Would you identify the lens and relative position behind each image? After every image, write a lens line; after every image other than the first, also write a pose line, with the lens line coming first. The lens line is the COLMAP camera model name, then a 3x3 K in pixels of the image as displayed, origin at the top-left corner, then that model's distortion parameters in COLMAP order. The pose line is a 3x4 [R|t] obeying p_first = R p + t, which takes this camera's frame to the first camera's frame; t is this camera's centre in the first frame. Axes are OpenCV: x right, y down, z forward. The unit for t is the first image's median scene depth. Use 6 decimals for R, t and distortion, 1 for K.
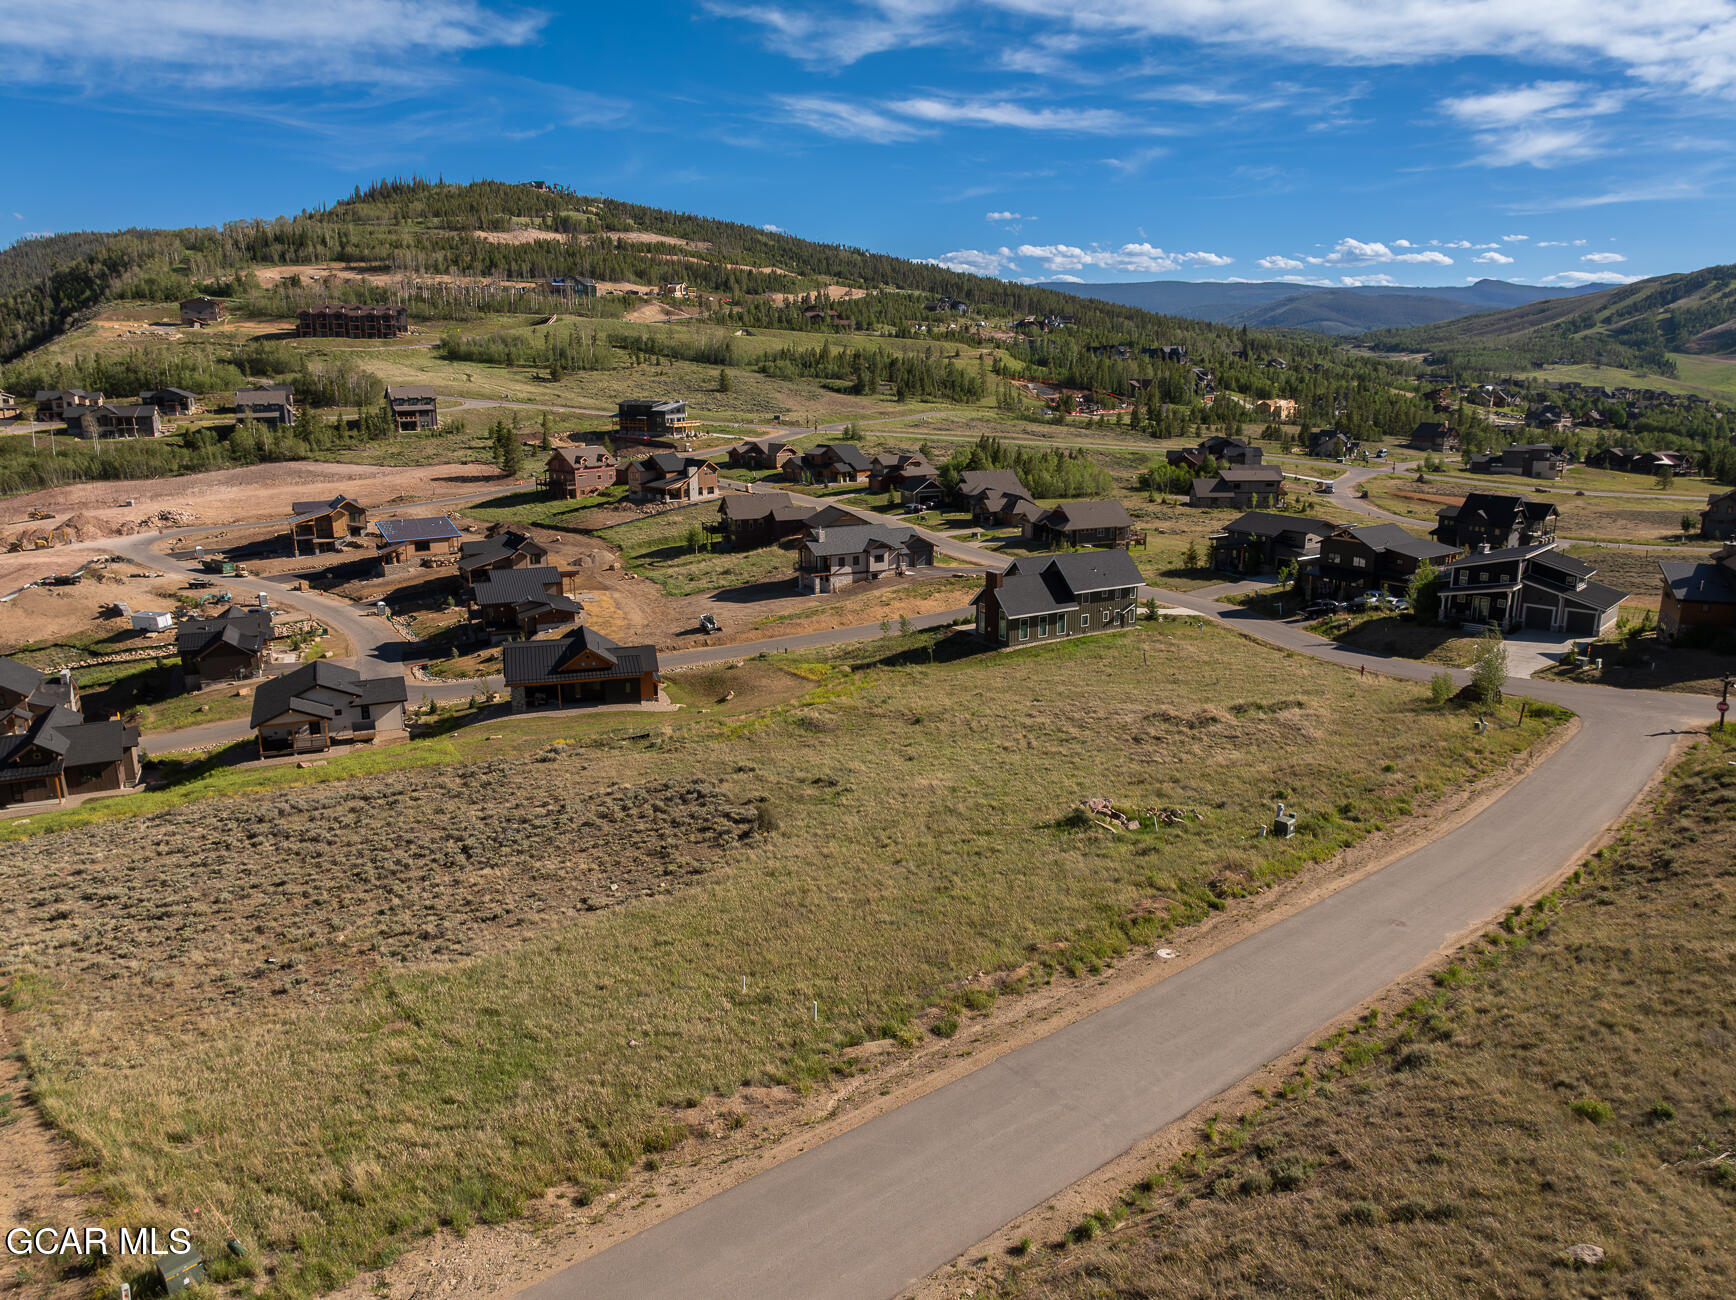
lens RADIAL K [[1246.0, 0, 868.2], [0, 1246.0, 709.1], [0, 0, 1]] dist [-0.022160, 0.013277]
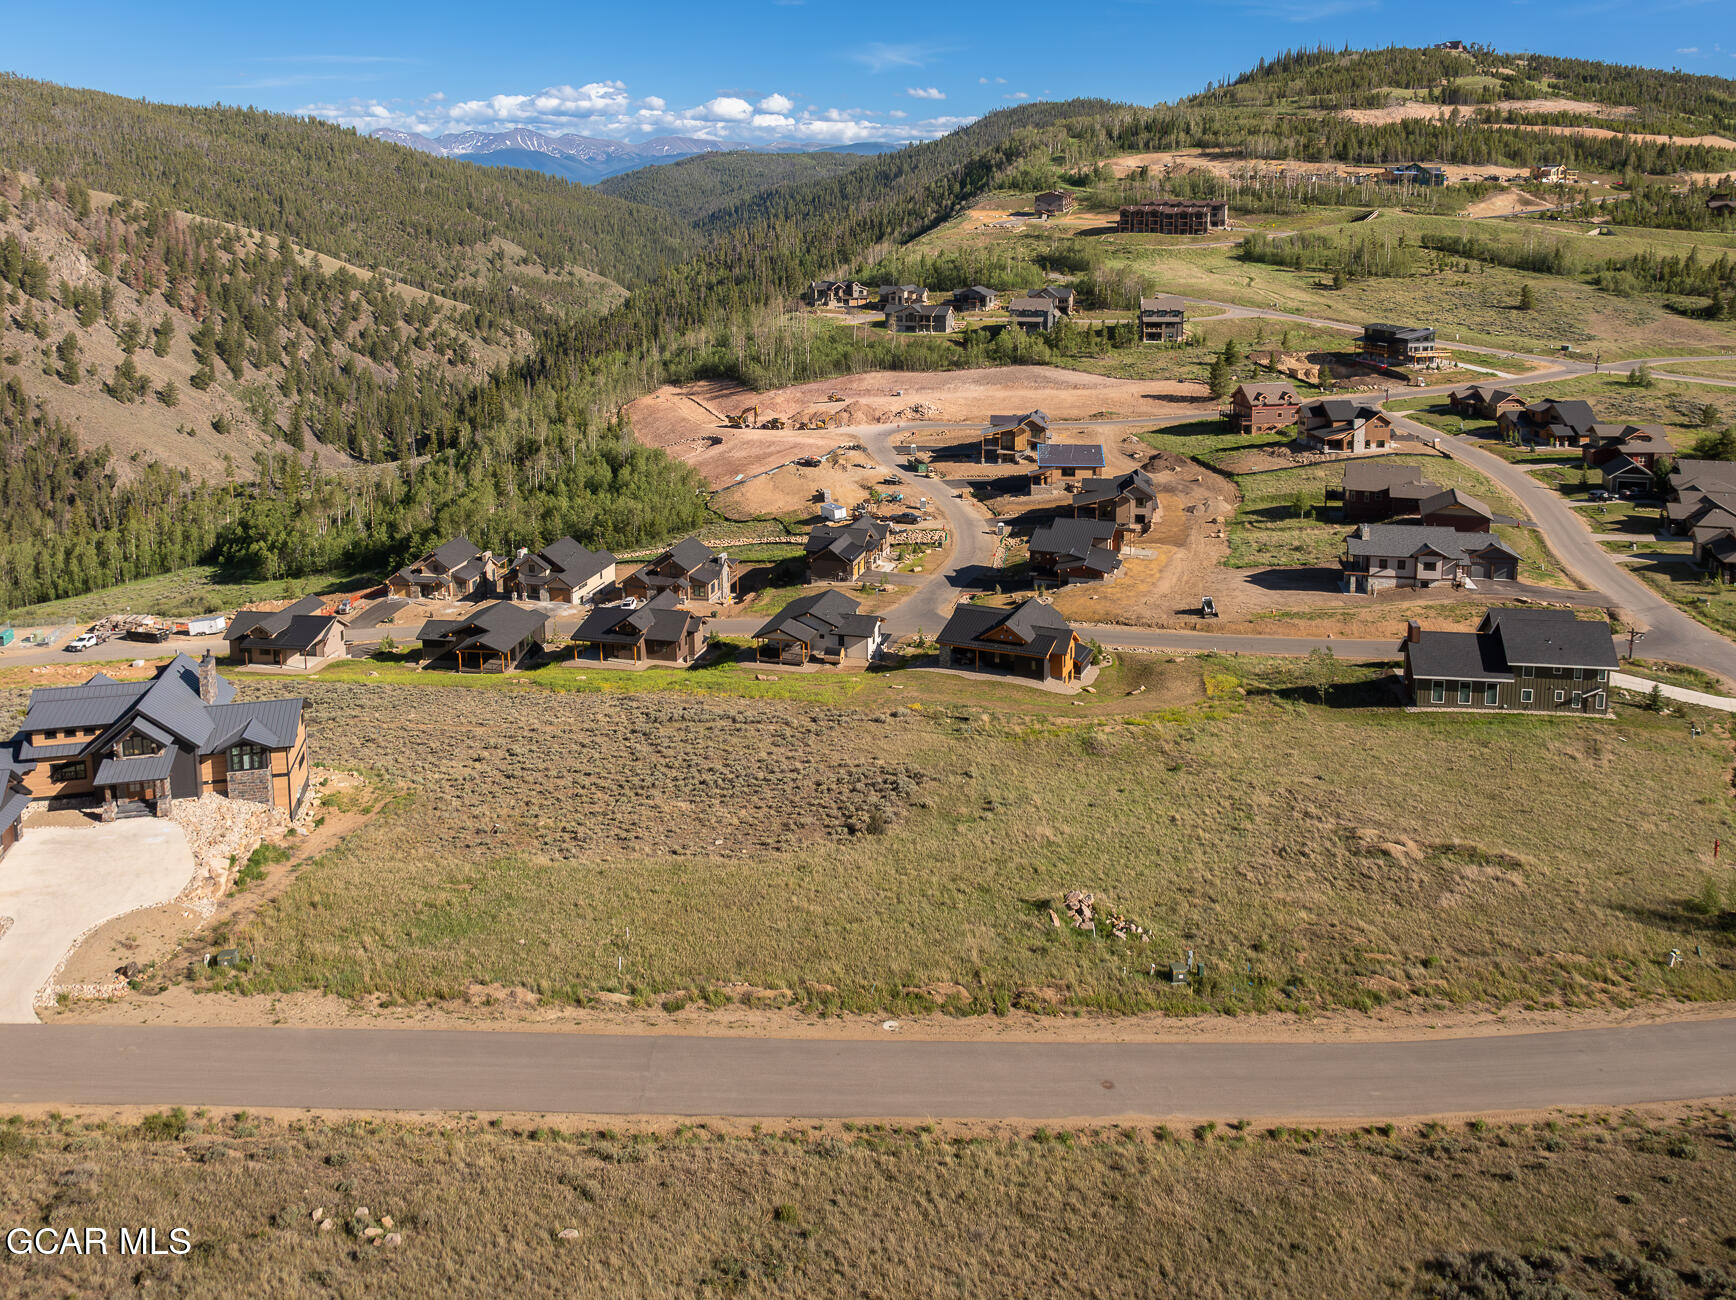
lens RADIAL K [[1381.5, 0, 894.8], [0, 1381.5, 453.2], [0, 0, 1]] dist [-0.002607, -0.000596]
pose [[0.778775, 0.122450, -0.615236, 0.193587], [-0.175784, 0.984068, -0.026651, -0.064518], [0.602171, 0.128903, 0.787892, -0.034415]]
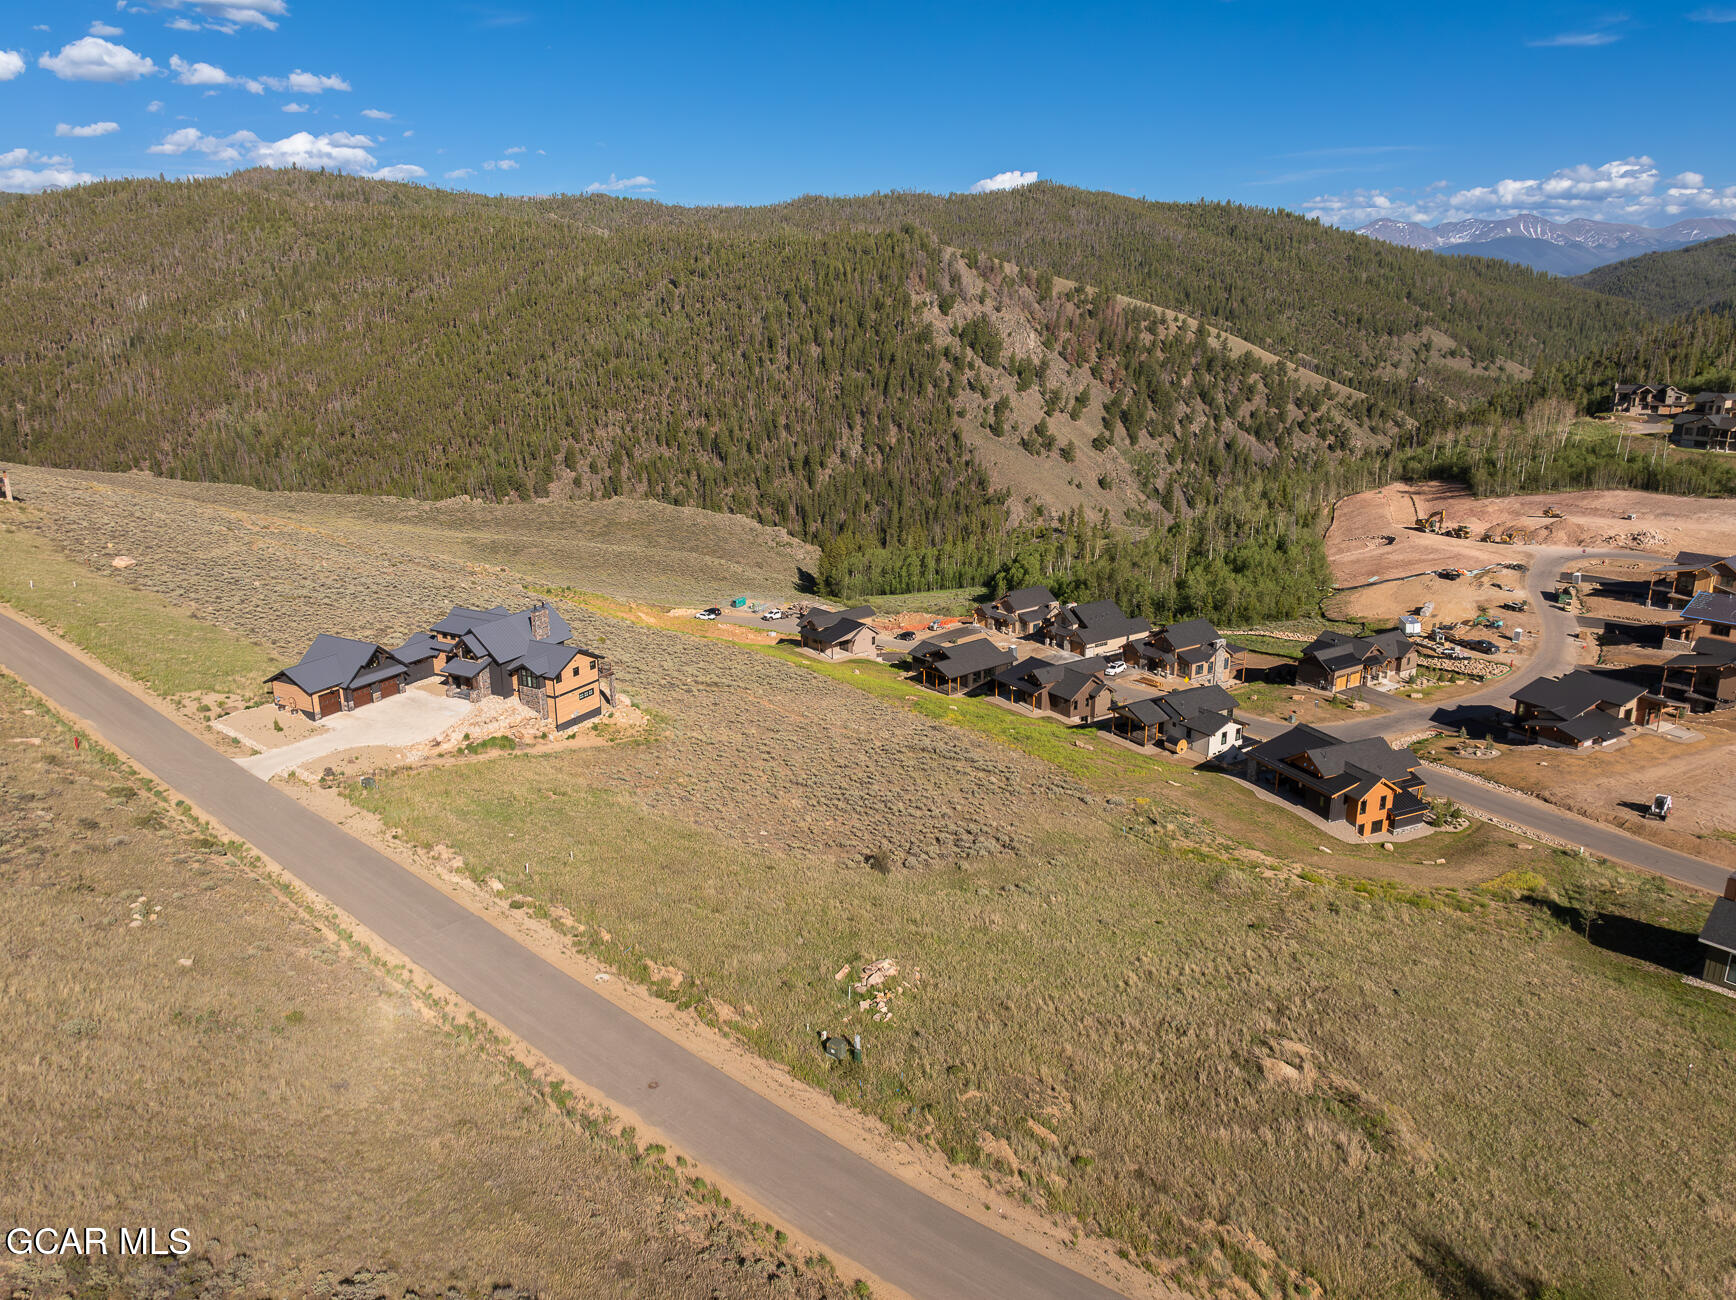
lens RADIAL K [[1245.1, 0, 873.3], [0, 1245.1, 729.1], [0, 0, 1]] dist [-0.004071, 0.004590]
pose [[0.145075, 0.340527, -0.928975, 0.299009], [-0.273546, 0.916116, 0.293095, -0.117846], [0.950856, 0.211596, 0.226055, 0.170064]]
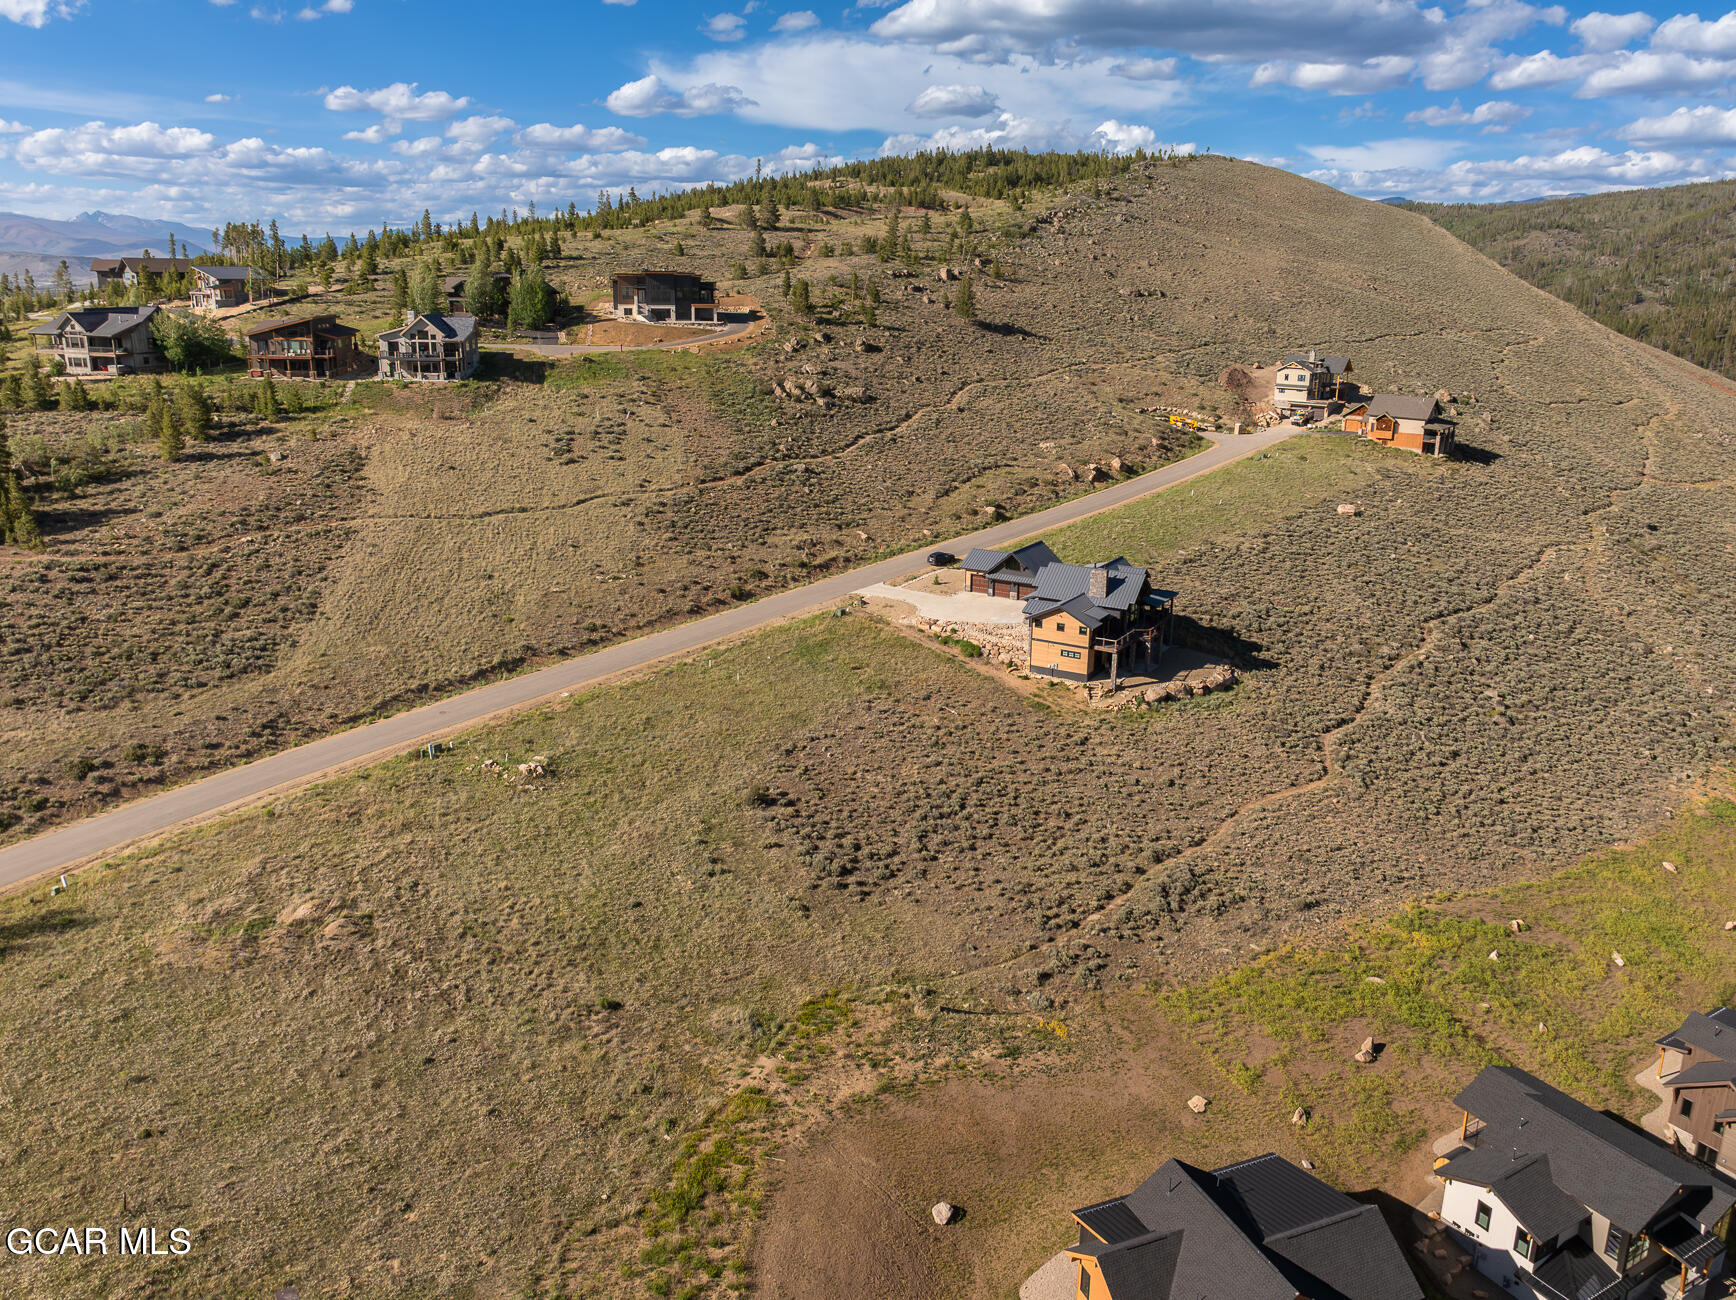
lens RADIAL K [[1301.2, 0, 858.9], [0, 1301.2, 732.3], [0, 0, 1]] dist [-0.009059, 0.000655]
pose [[-0.996006, 0.020374, -0.086927, -0.014102], [-0.034897, 0.807331, 0.589066, -0.228610], [0.082181, 0.589747, -0.803396, 0.568973]]
